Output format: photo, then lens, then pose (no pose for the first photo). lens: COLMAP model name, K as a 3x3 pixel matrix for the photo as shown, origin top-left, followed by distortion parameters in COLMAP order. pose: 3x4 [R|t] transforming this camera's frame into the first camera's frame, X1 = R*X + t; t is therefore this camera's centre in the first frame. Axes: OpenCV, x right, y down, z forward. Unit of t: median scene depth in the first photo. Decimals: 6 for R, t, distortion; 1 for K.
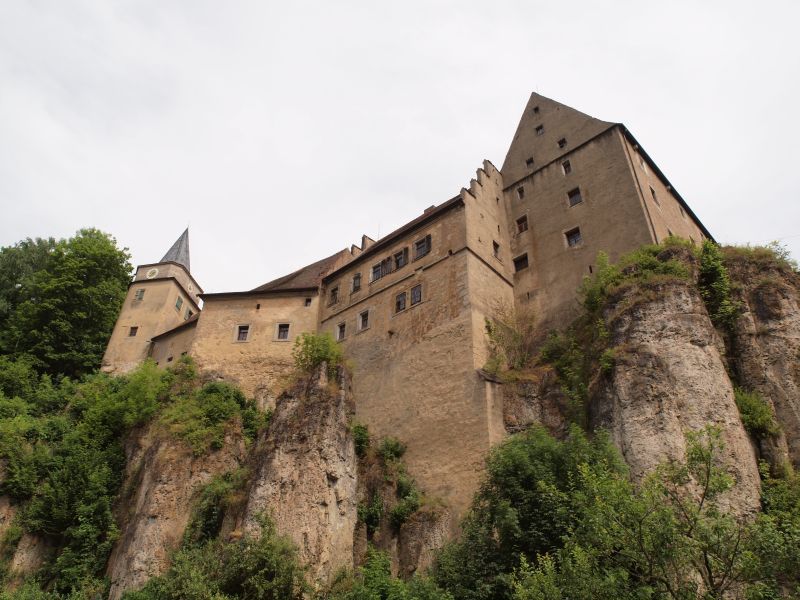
lens RADIAL K [[564.6, 0, 397.4], [0, 564.6, 299.8], [0, 0, 1]] dist [-0.136804, 0.115271]
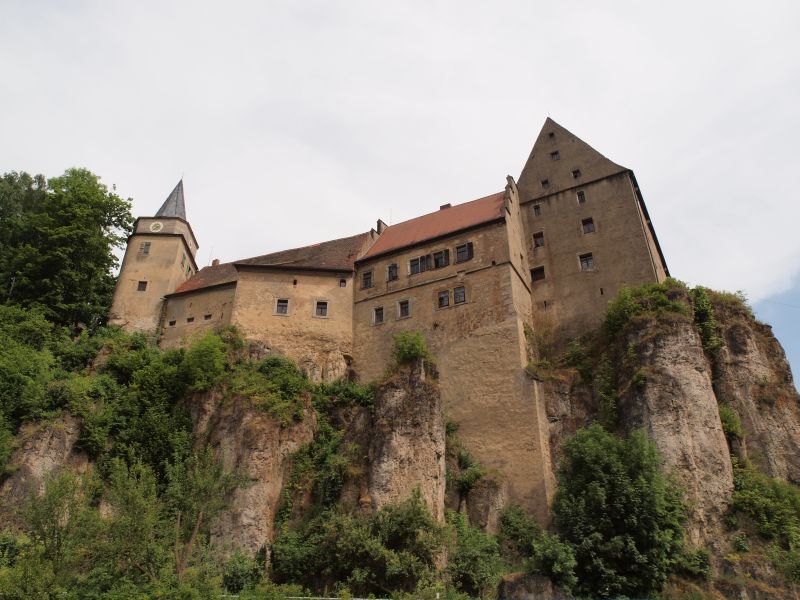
lens RADIAL K [[564.6, 0, 397.4], [0, 564.6, 299.8], [0, 0, 1]] dist [-0.136804, 0.115271]
pose [[0.971108, 0.092113, 0.220145, -0.357657], [-0.114962, 0.988977, 0.093315, -0.095134], [-0.209123, -0.115928, 0.970994, -0.116624]]
